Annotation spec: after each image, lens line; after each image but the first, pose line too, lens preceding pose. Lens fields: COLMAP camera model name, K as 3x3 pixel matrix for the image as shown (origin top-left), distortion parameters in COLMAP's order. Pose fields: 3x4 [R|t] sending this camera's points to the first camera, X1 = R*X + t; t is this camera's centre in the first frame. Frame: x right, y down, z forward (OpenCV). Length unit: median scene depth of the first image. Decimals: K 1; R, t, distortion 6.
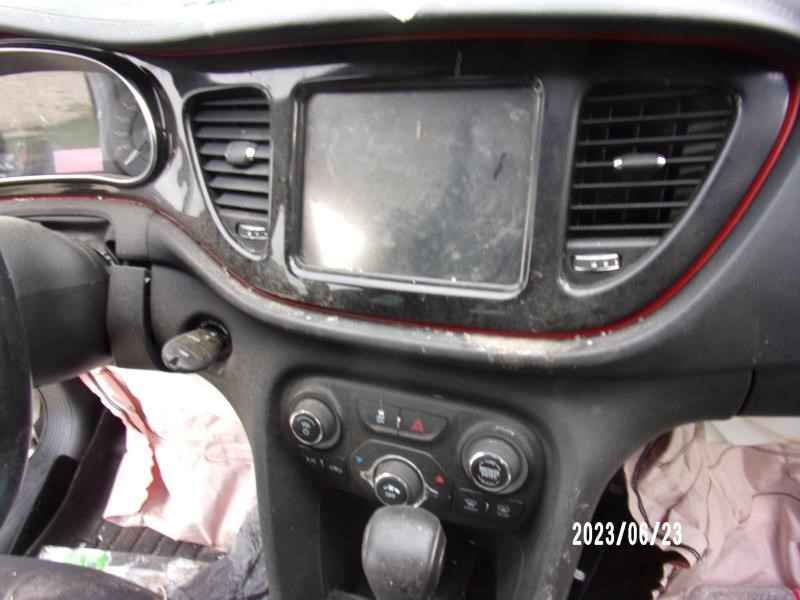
lens RADIAL K [[578.7, 0, 396.3], [0, 578.7, 298.4], [0, 0, 1]] dist [-0.015970, 0.003151]
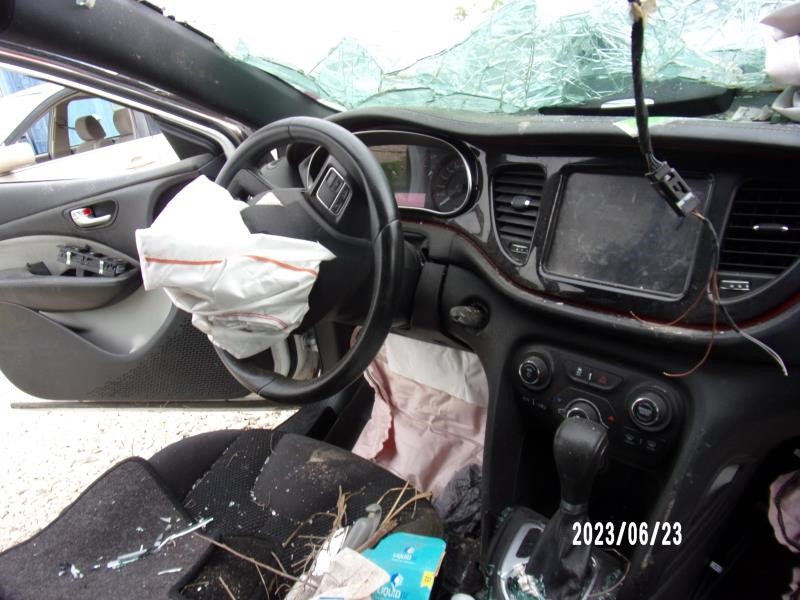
lens RADIAL K [[578.7, 0, 396.3], [0, 578.7, 298.4], [0, 0, 1]] dist [-0.015970, 0.003151]
pose [[0.920790, 0.163865, -0.353969, 0.040196], [-0.209044, 0.973460, -0.093143, 0.268403], [0.329312, 0.159760, 0.930607, -0.680555]]
